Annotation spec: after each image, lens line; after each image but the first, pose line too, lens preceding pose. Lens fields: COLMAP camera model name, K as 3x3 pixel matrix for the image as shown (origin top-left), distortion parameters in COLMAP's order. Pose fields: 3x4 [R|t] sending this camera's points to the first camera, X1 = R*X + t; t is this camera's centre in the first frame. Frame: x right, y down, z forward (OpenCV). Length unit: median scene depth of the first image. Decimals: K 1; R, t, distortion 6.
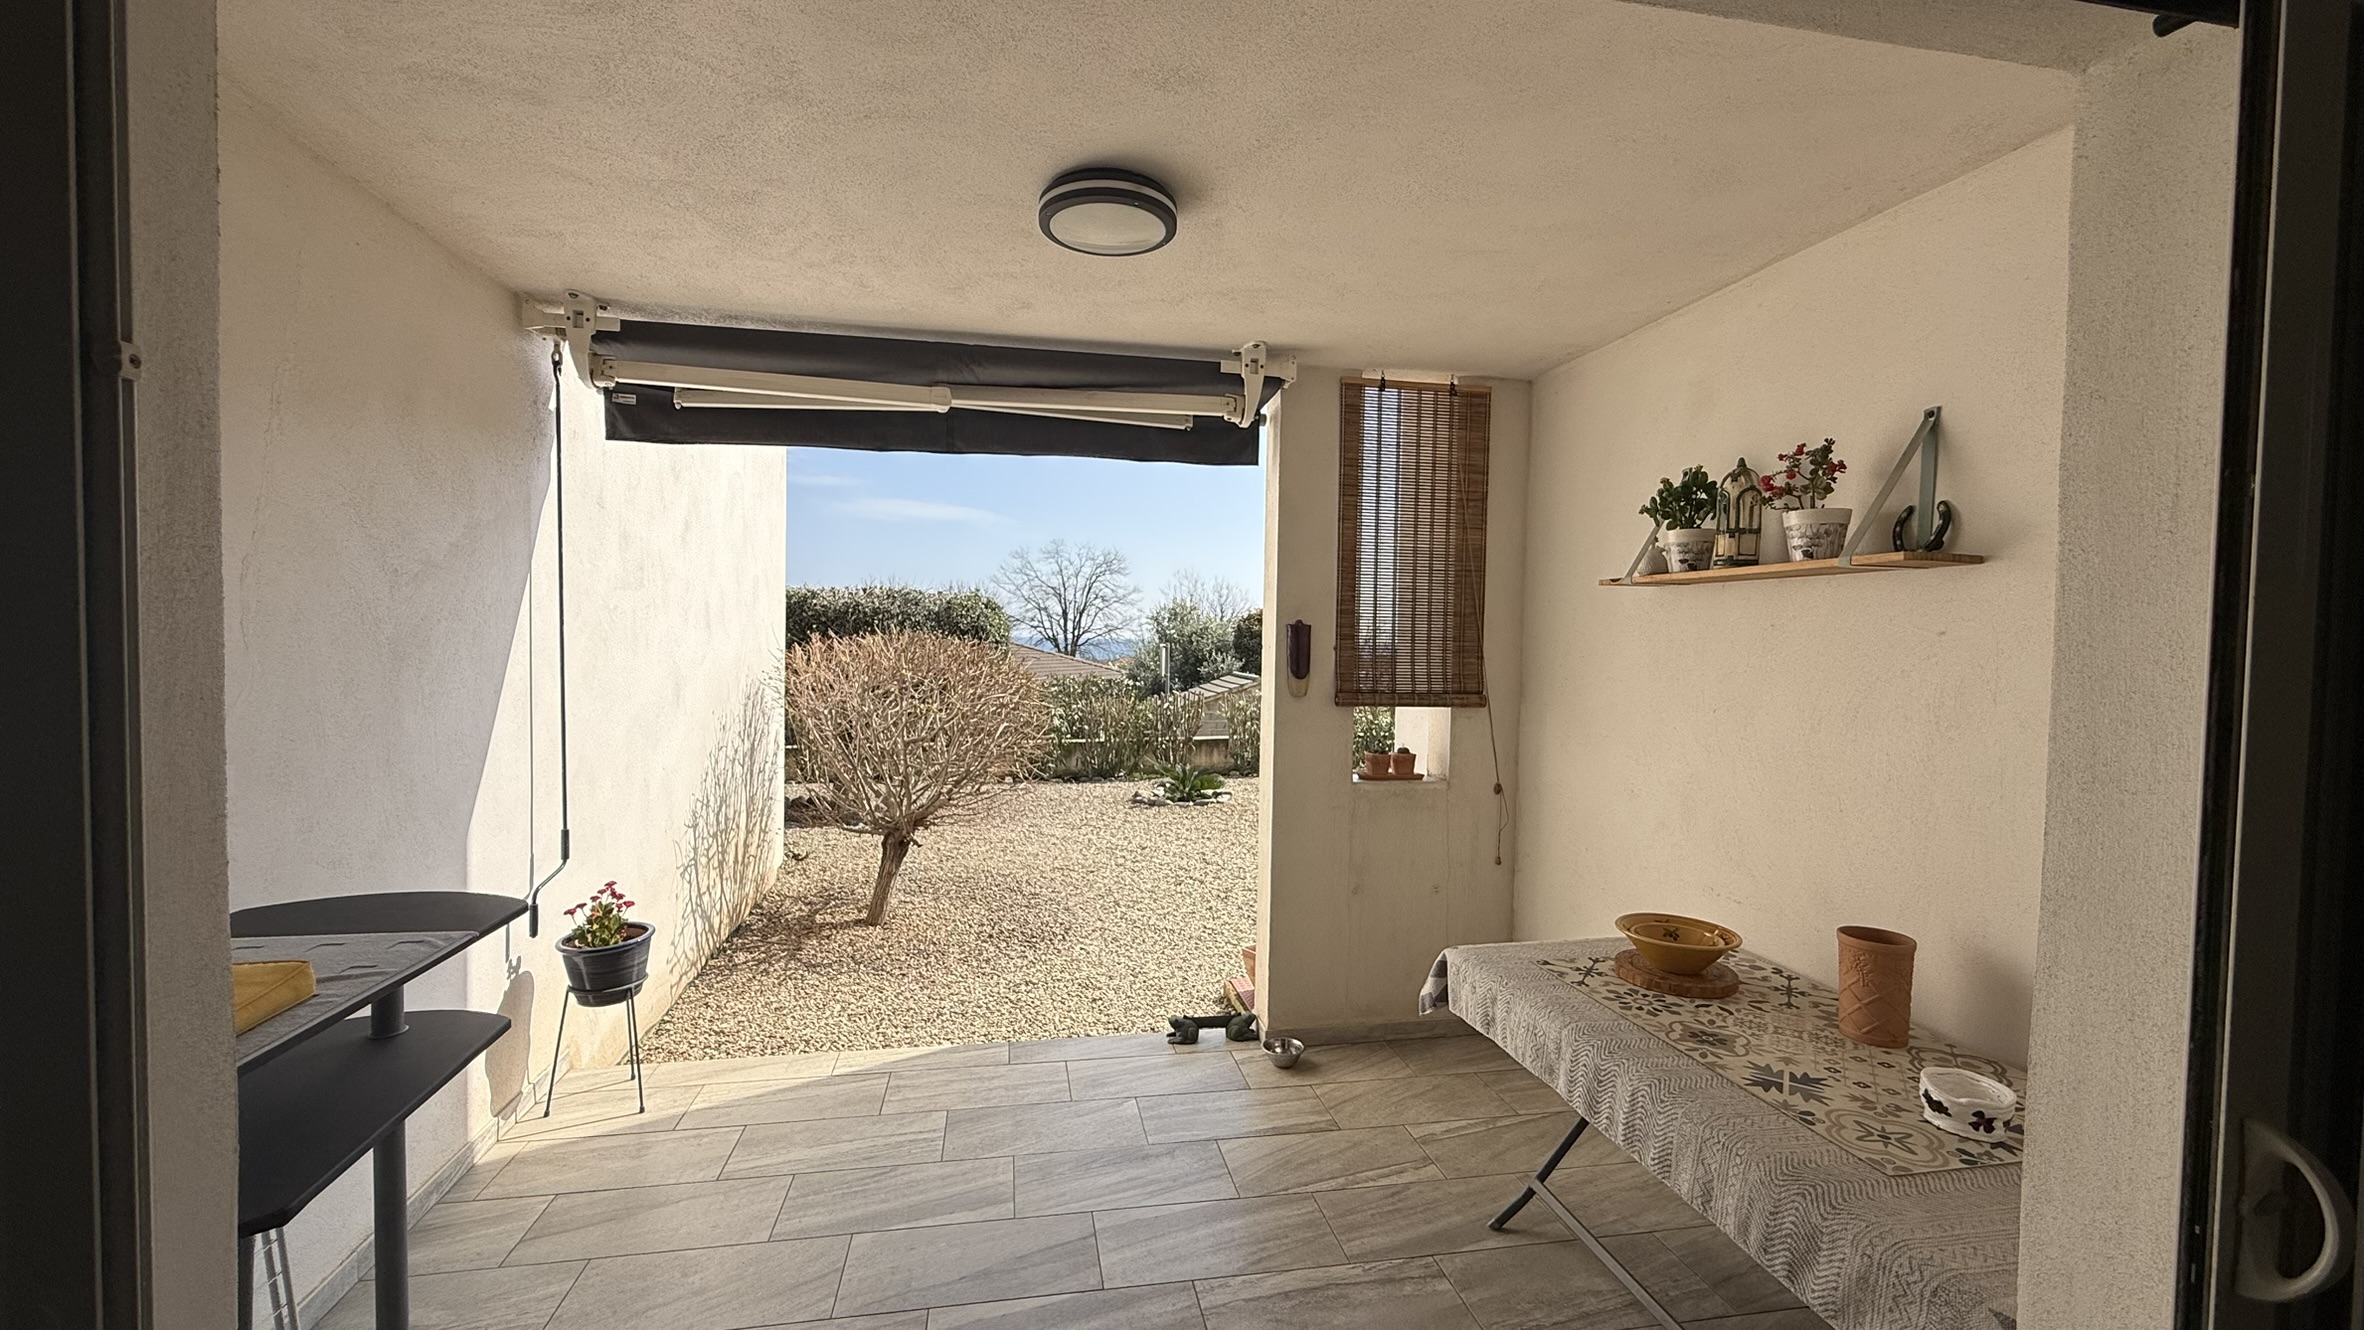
lens RADIAL K [[938.2, 0, 1174.0], [0, 938.2, 667.1], [0, 0, 1]] dist [-0.000726, 0.000049]
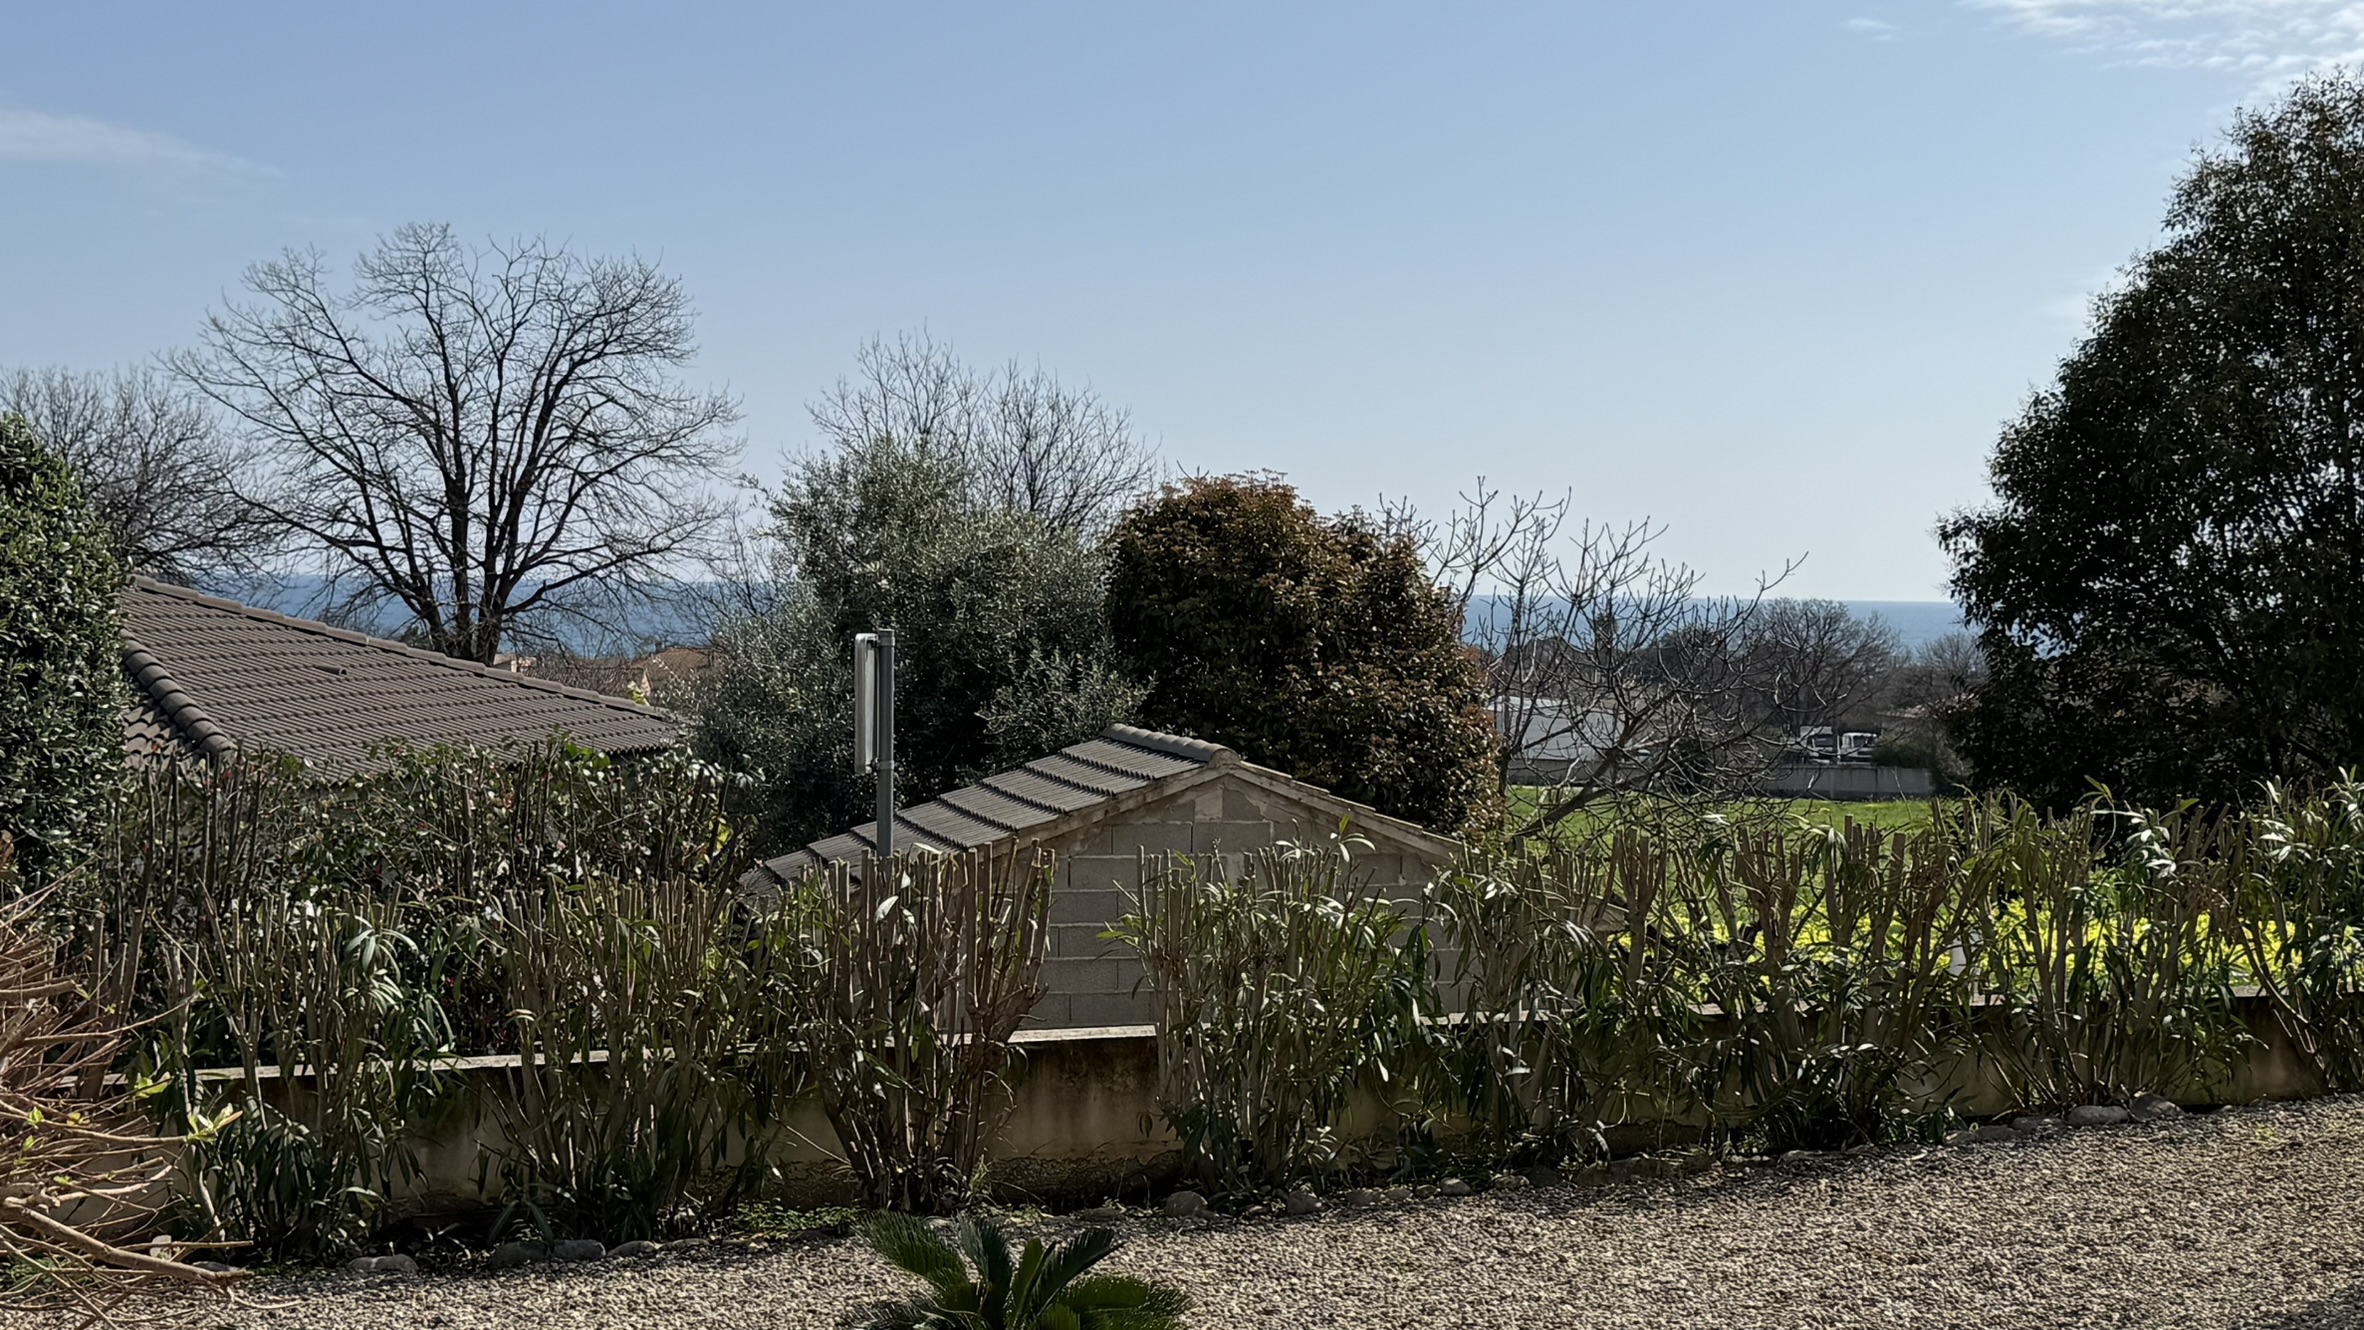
lens RADIAL K [[3168.9, 0, 1182.0], [0, 3168.9, 665.0], [0, 0, 1]] dist [0.163147, -0.003795]
pose [[0.994422, -0.004243, 0.105391, -0.070898], [0.004659, 0.999982, -0.003701, -0.056624], [-0.105373, 0.004171, 0.994424, 0.900138]]
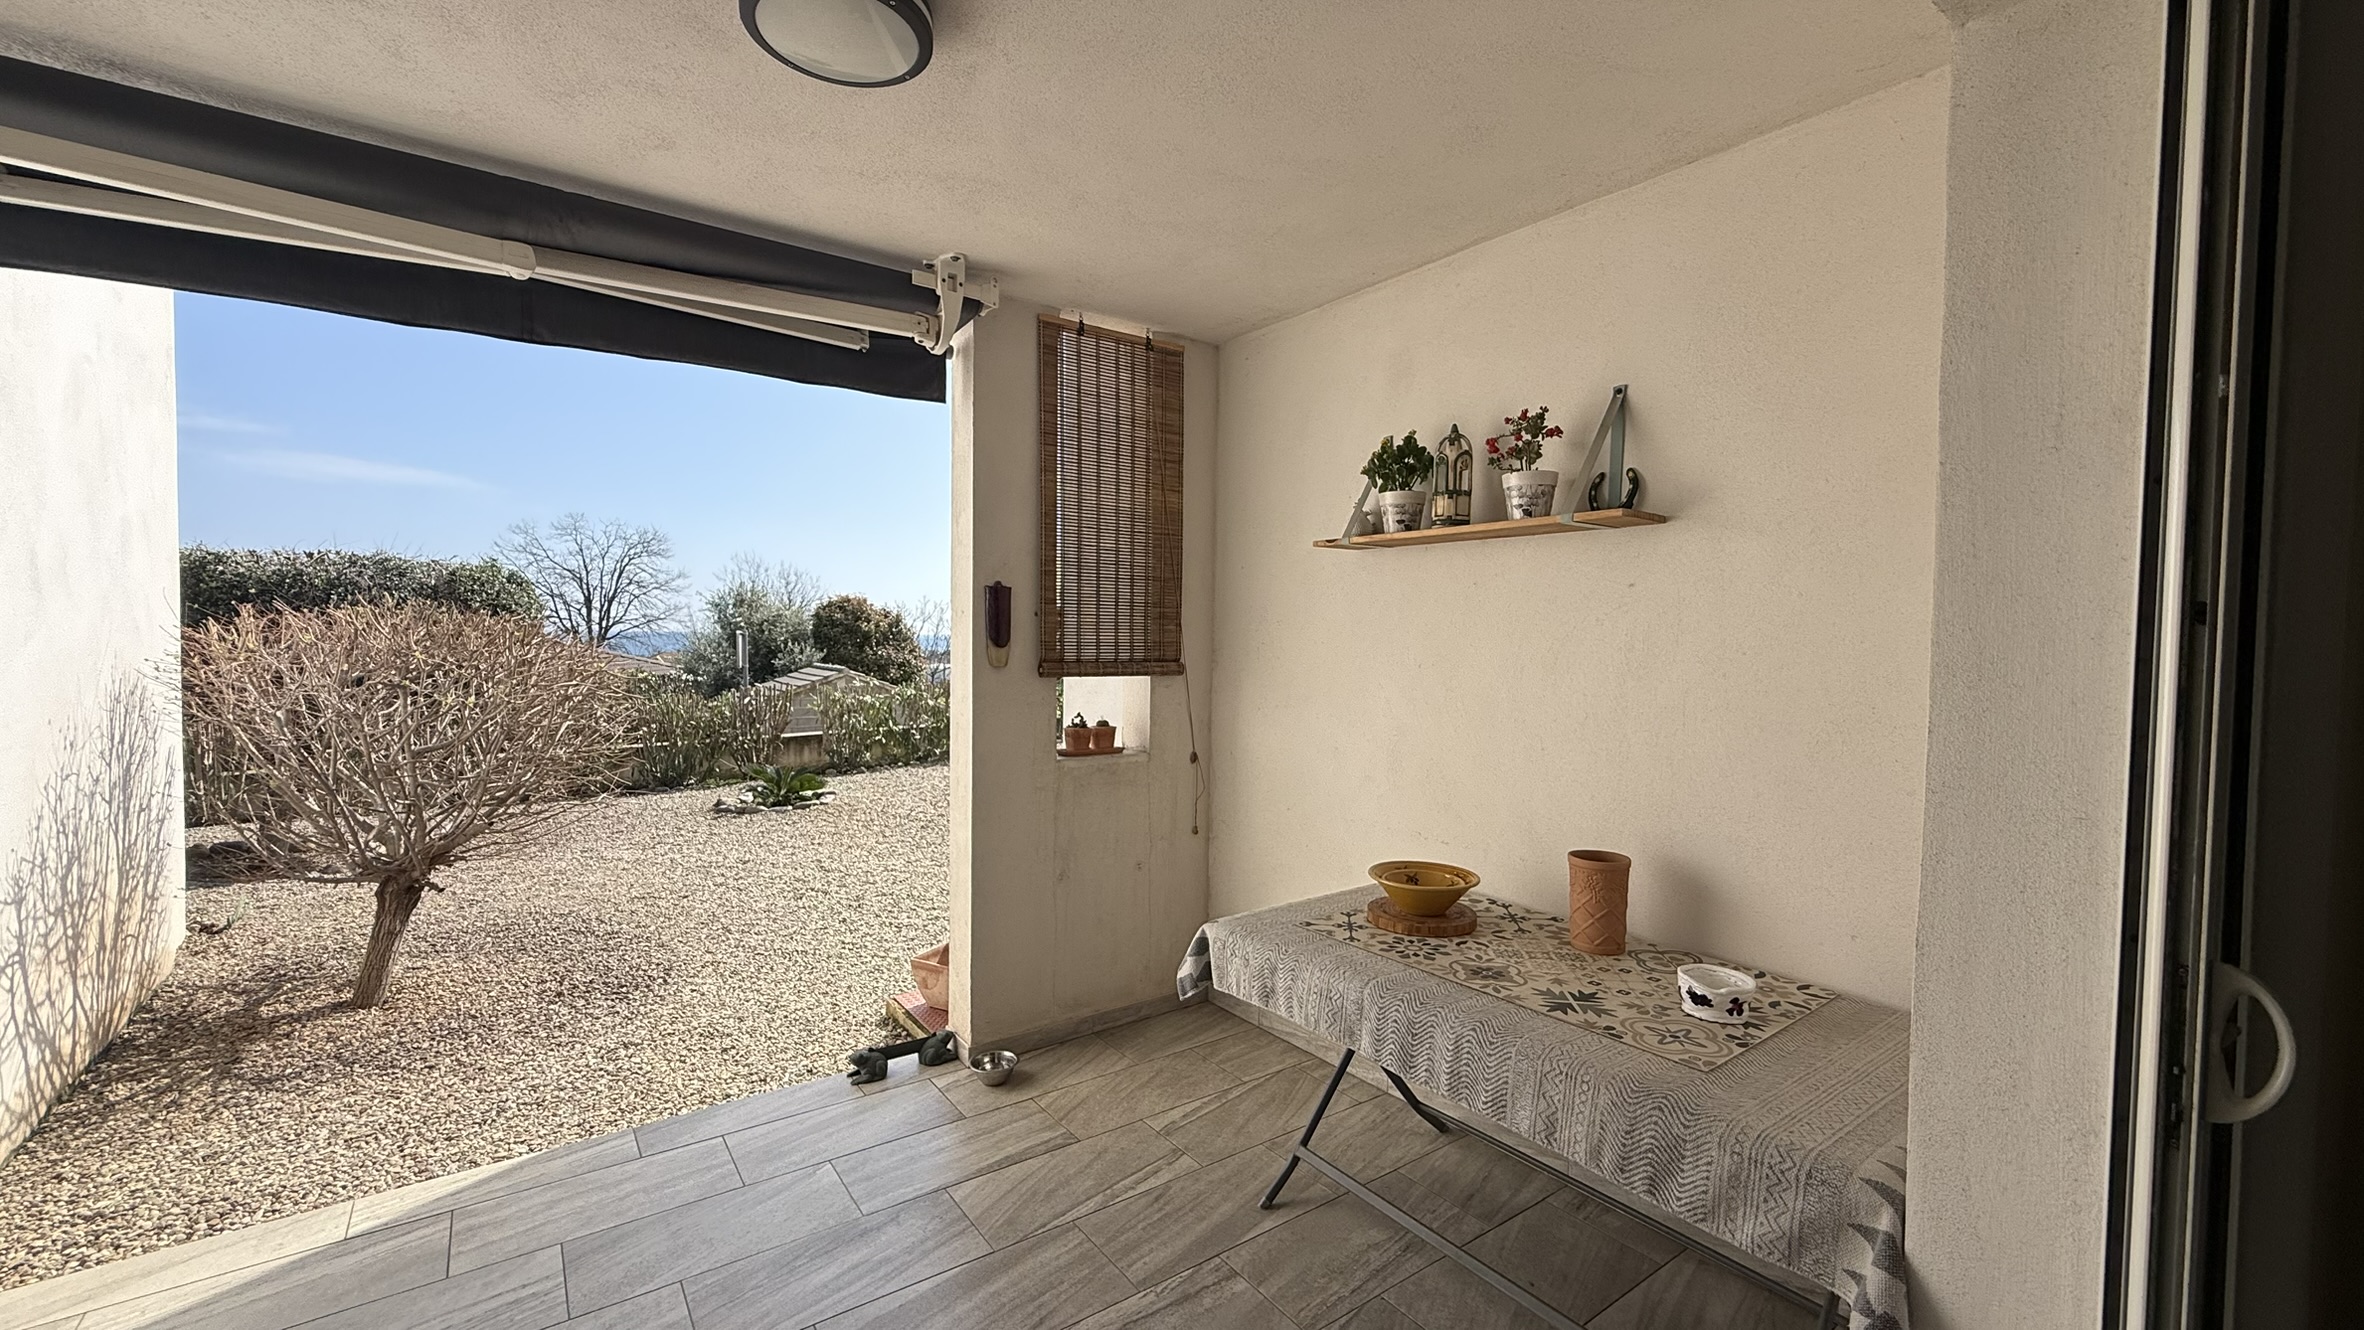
lens RADIAL K [[938.2, 0, 1174.0], [0, 938.2, 667.1], [0, 0, 1]] dist [-0.000726, 0.000049]
pose [[0.902330, -0.021538, 0.430507, -0.099497], [0.017777, 0.999761, 0.012759, 0.022563], [-0.430679, -0.003860, 0.902497, 0.122752]]
